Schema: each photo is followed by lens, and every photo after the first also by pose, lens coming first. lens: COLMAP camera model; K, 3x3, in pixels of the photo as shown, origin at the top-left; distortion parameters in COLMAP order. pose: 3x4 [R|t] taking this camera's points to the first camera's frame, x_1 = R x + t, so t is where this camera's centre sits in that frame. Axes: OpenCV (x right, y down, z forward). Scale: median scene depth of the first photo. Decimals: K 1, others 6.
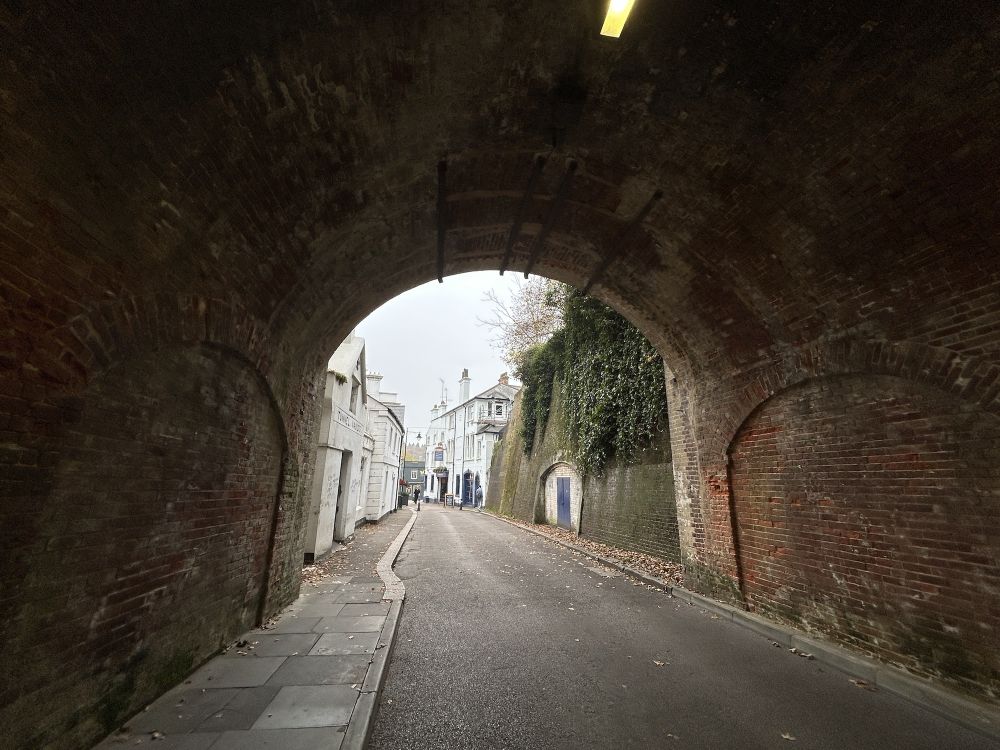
lens RADIAL K [[400.3, 0, 499.0], [0, 400.3, 376.0], [0, 0, 1]] dist [-0.000638, 0.000292]
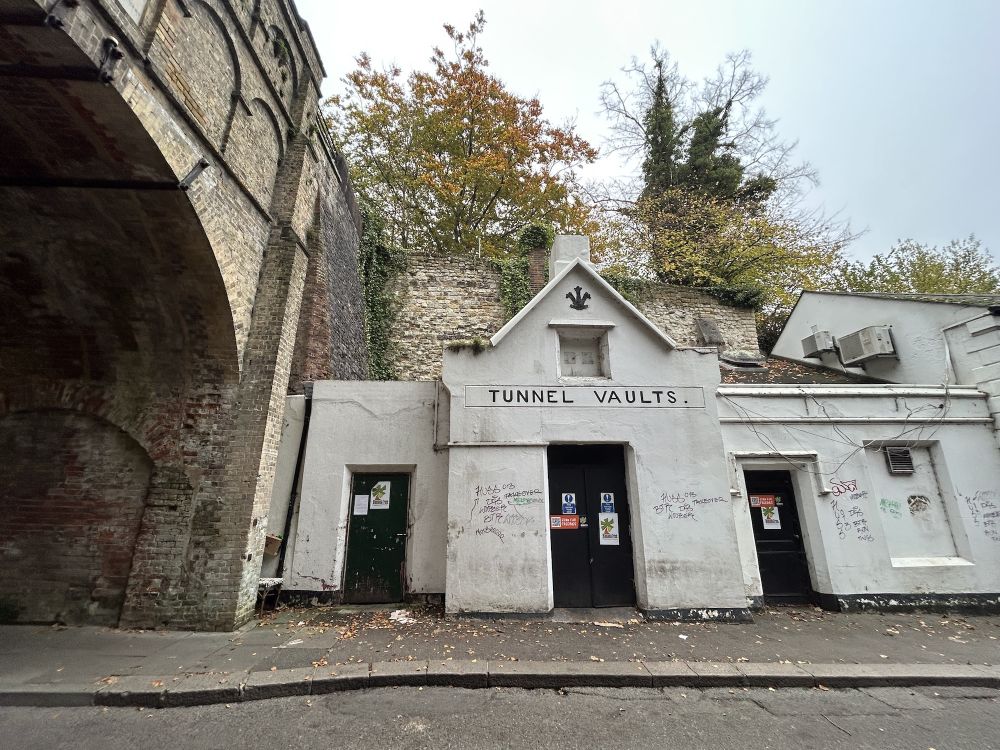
lens RADIAL K [[400.3, 0, 499.0], [0, 400.3, 376.0], [0, 0, 1]] dist [-0.000638, 0.000292]
pose [[-0.112667, -0.282146, -0.952733, 0.695965], [0.246609, 0.920897, -0.301881, 0.779372], [0.962543, -0.268965, -0.034175, 3.000503]]
